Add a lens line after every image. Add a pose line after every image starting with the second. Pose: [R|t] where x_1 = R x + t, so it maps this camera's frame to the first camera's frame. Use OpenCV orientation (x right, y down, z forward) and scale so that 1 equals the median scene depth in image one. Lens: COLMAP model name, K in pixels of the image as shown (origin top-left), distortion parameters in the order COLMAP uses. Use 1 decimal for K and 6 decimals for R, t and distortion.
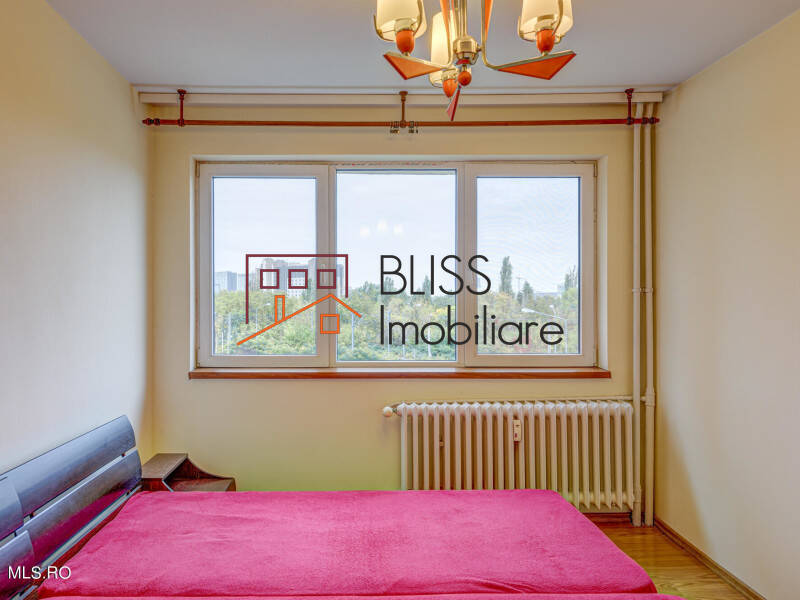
lens RADIAL K [[490.8, 0, 400.0], [0, 490.8, 300.0], [0, 0, 1]] dist [0.018827, -0.001671]
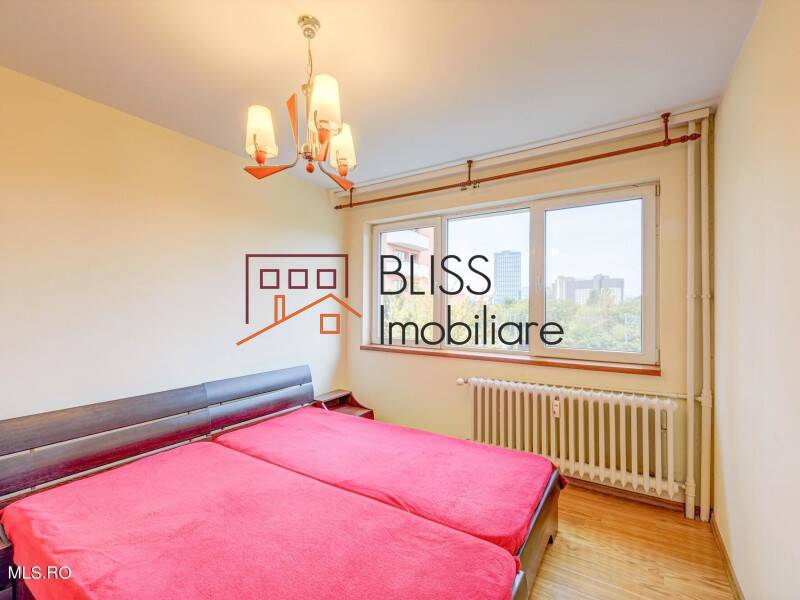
lens RADIAL K [[324.7, 0, 399.1], [0, 324.7, 301.6], [0, 0, 1]] dist [0.008933, -0.000063]
pose [[0.865837, -0.002525, -0.500321, 0.300188], [-0.002640, 0.999950, -0.009616, -0.000247], [0.500320, 0.009647, 0.865787, 0.073139]]
